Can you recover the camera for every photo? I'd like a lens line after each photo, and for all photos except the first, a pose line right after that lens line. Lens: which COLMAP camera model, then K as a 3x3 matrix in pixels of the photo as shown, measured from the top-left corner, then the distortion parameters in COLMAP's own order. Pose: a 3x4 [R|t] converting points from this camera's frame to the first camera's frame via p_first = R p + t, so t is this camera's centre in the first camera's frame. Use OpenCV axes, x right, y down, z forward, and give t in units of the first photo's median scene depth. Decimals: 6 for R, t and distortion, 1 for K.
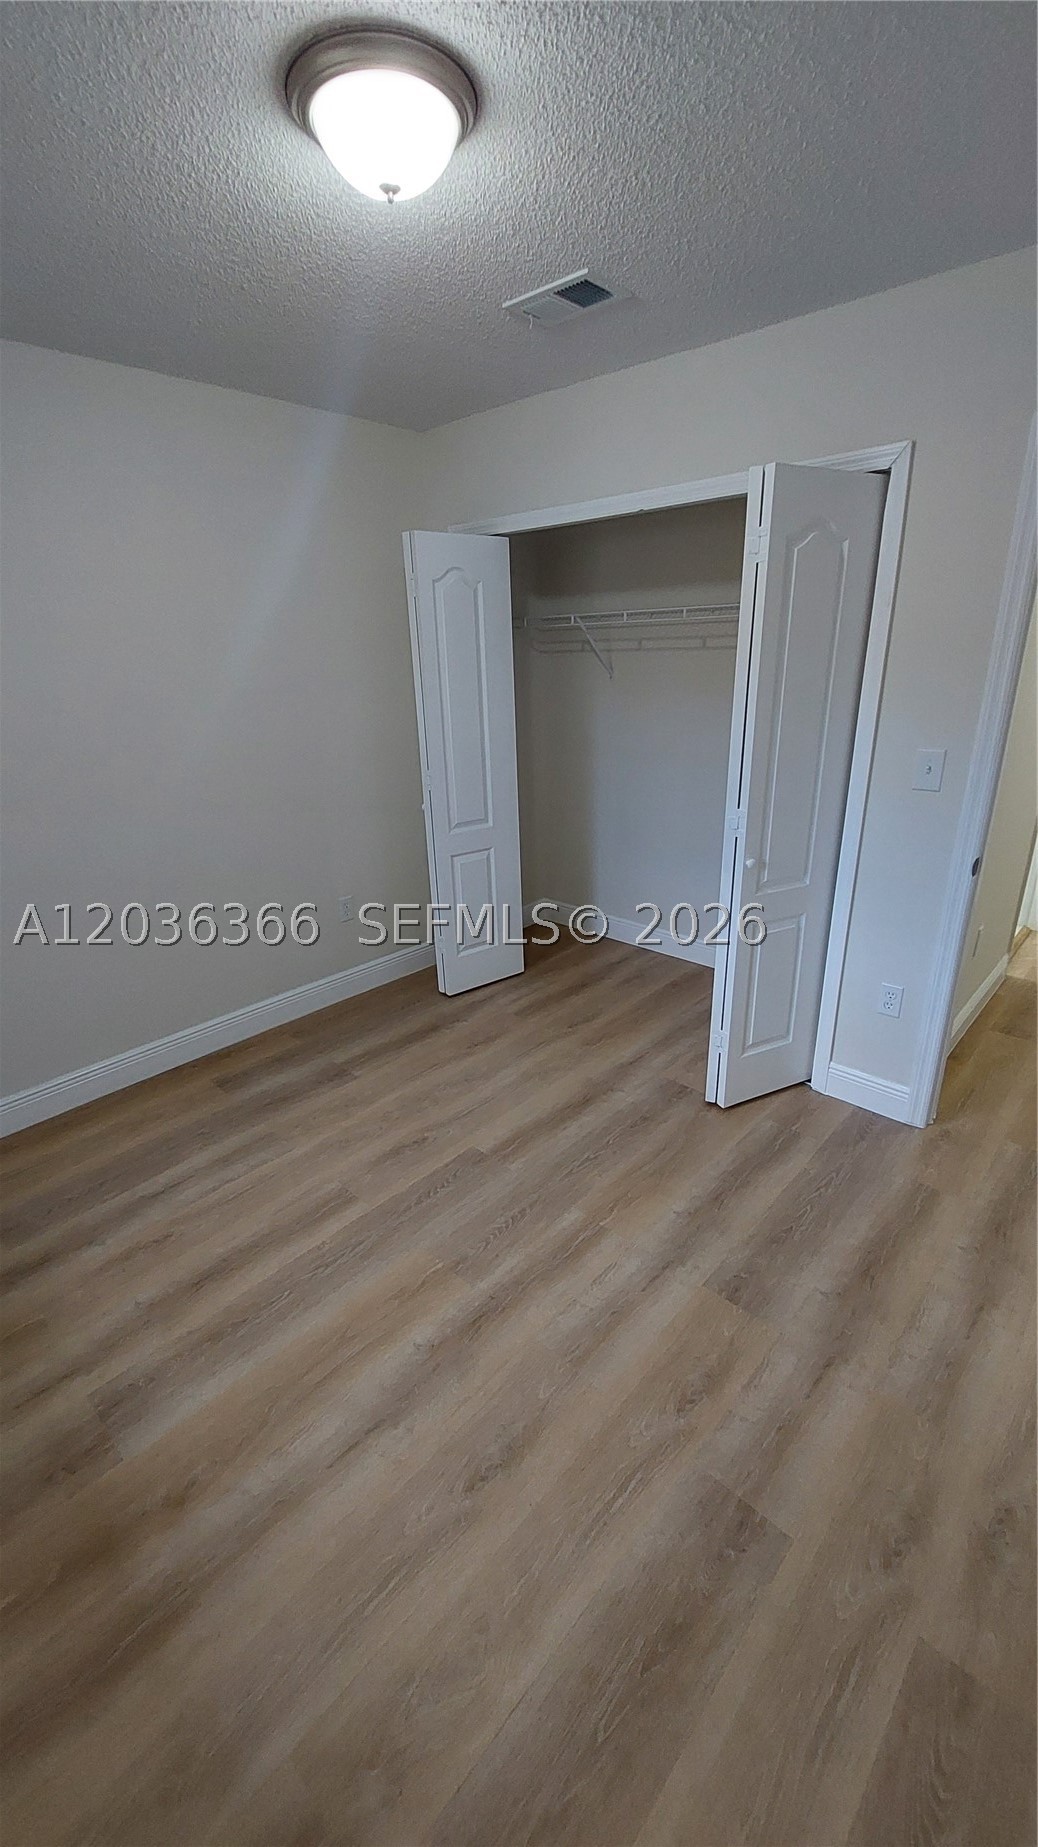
lens RADIAL K [[739.0, 0, 517.9], [0, 739.0, 922.8], [0, 0, 1]] dist [-0.014374, -0.000656]
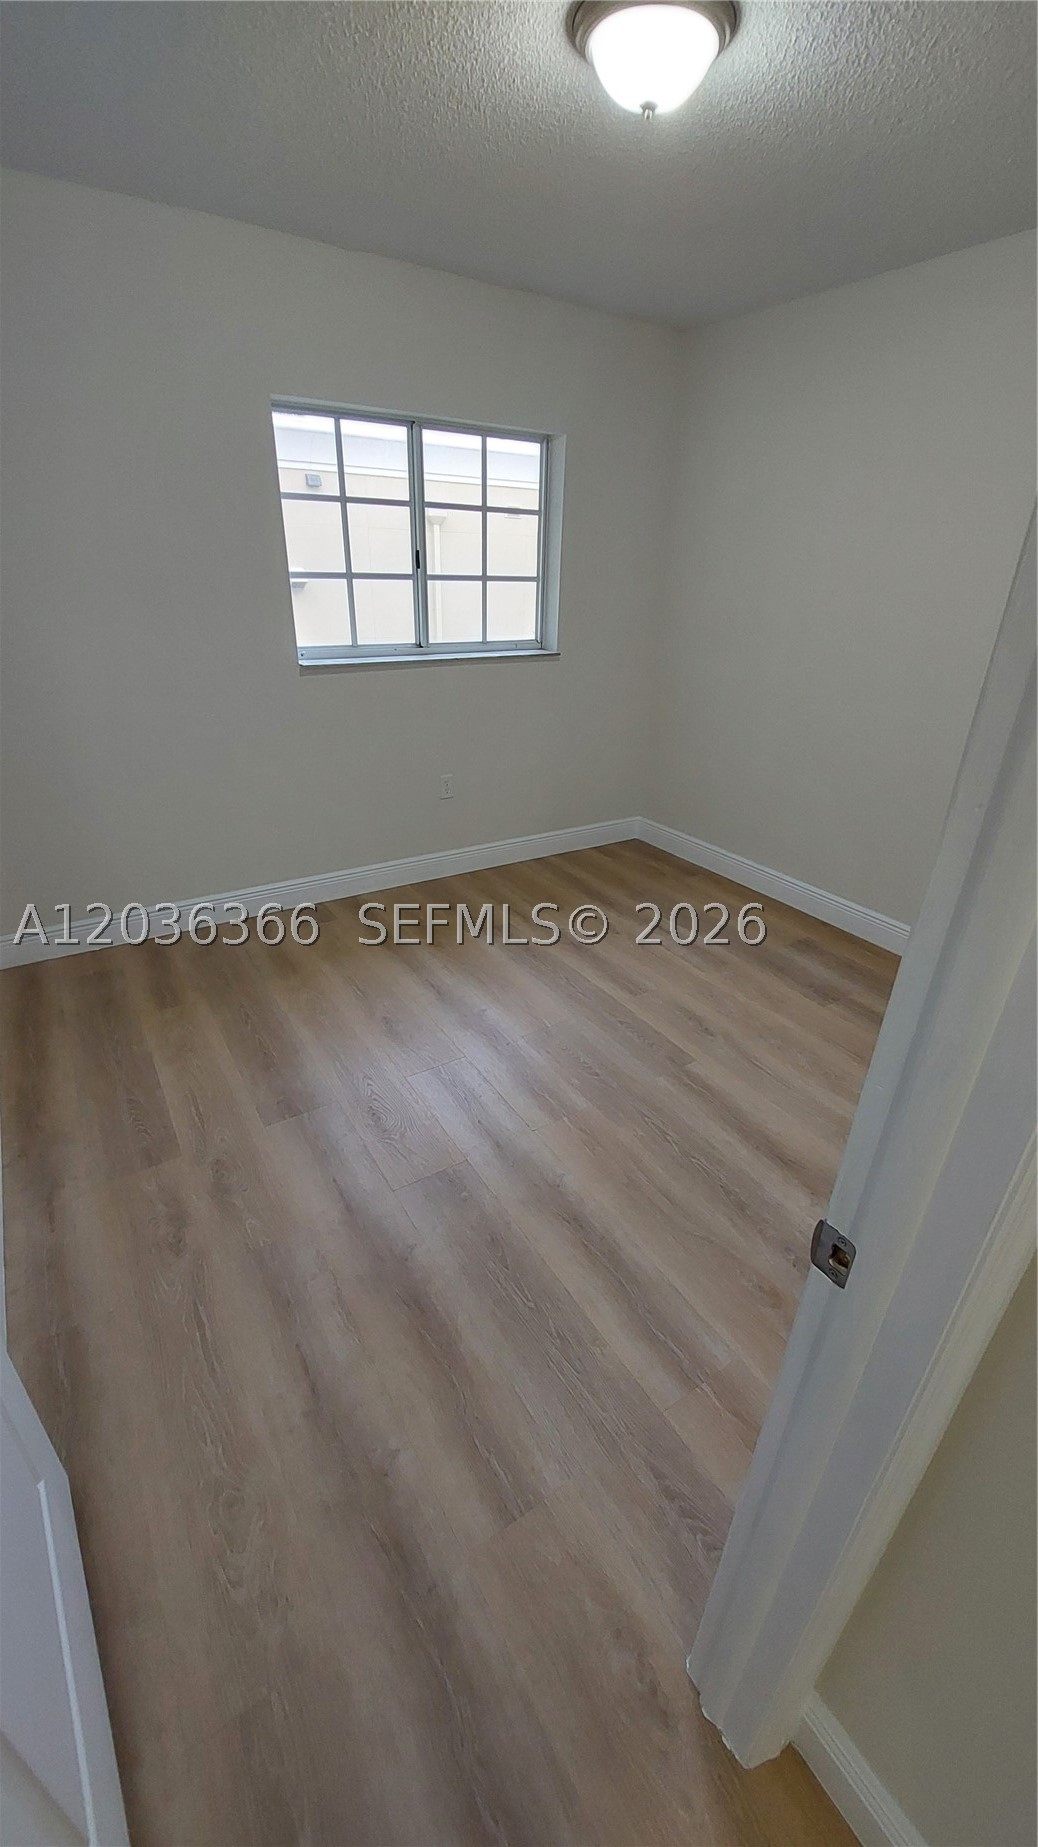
lens RADIAL K [[739.0, 0, 517.3], [0, 739.0, 924.1], [0, 0, 1]] dist [-0.014374, -0.000656]
pose [[-0.251054, 0.442723, -0.860795, 1.030623], [-0.358540, 0.783491, 0.507534, -0.339175], [0.899122, 0.436048, -0.037964, 1.005517]]
